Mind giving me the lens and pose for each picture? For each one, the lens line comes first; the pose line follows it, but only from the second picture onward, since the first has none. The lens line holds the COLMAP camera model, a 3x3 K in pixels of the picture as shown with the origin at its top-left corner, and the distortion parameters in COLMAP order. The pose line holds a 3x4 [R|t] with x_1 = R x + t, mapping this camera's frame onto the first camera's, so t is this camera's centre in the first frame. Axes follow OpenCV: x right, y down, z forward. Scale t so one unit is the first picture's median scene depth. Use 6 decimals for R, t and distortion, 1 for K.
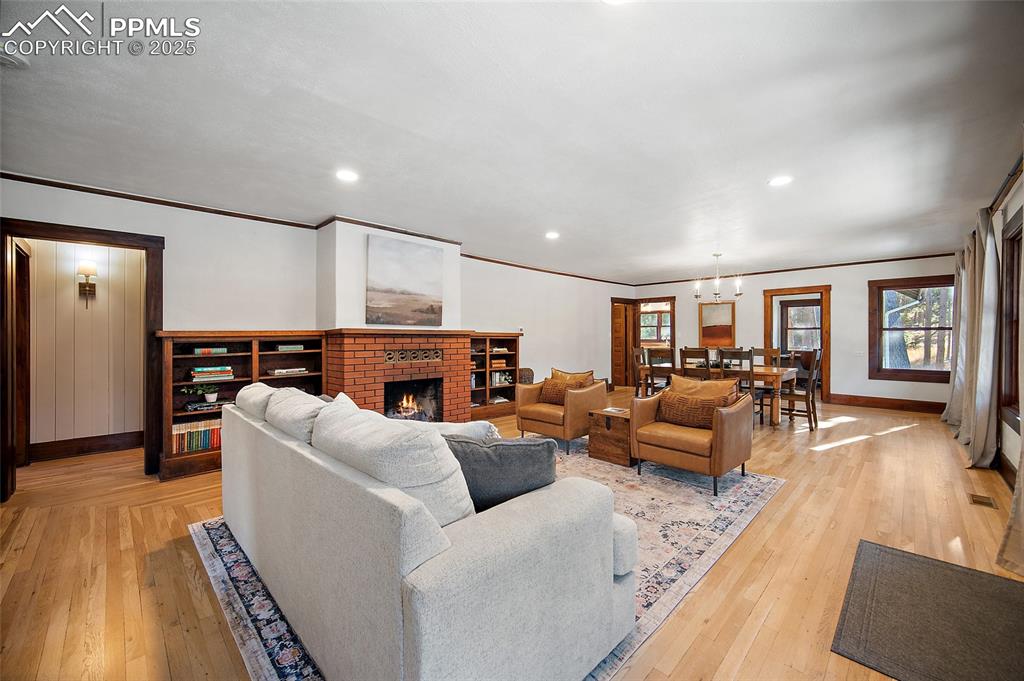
lens RADIAL K [[411.2, 0, 511.4], [0, 411.2, 338.7], [0, 0, 1]] dist [-0.000239, 0.000559]
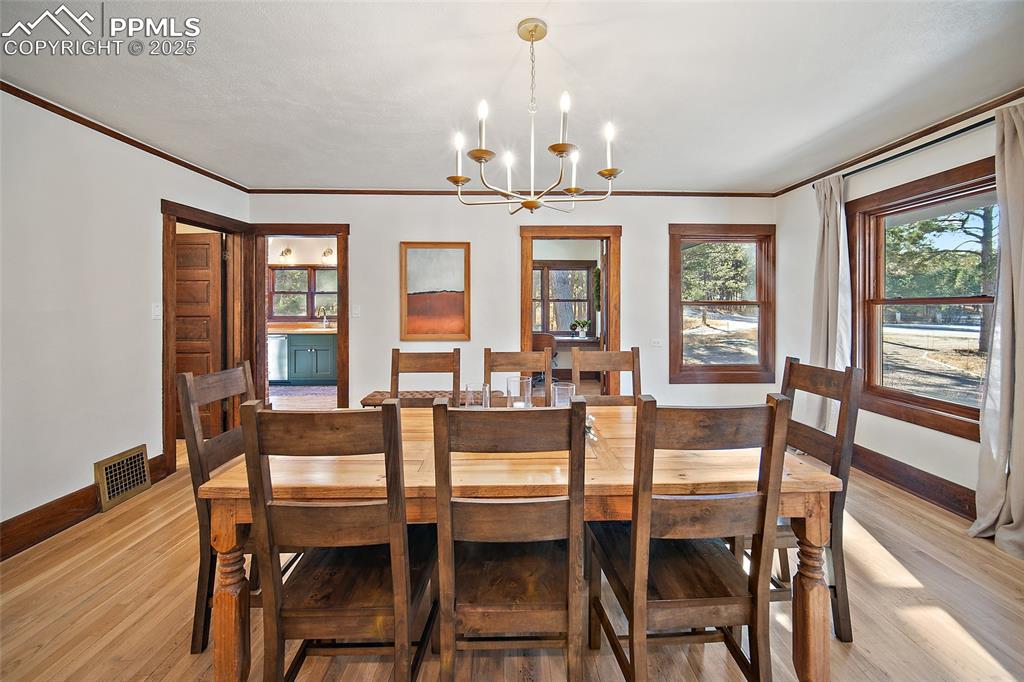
lens RADIAL K [[411.2, 0, 517.9], [0, 411.2, 309.8], [0, 0, 1]] dist [-0.000239, 0.000559]
pose [[0.688129, -0.002081, 0.725585, 0.192536], [0.002180, 0.999997, 0.000800, -0.009315], [-0.725585, 0.001031, 0.688132, 0.537469]]
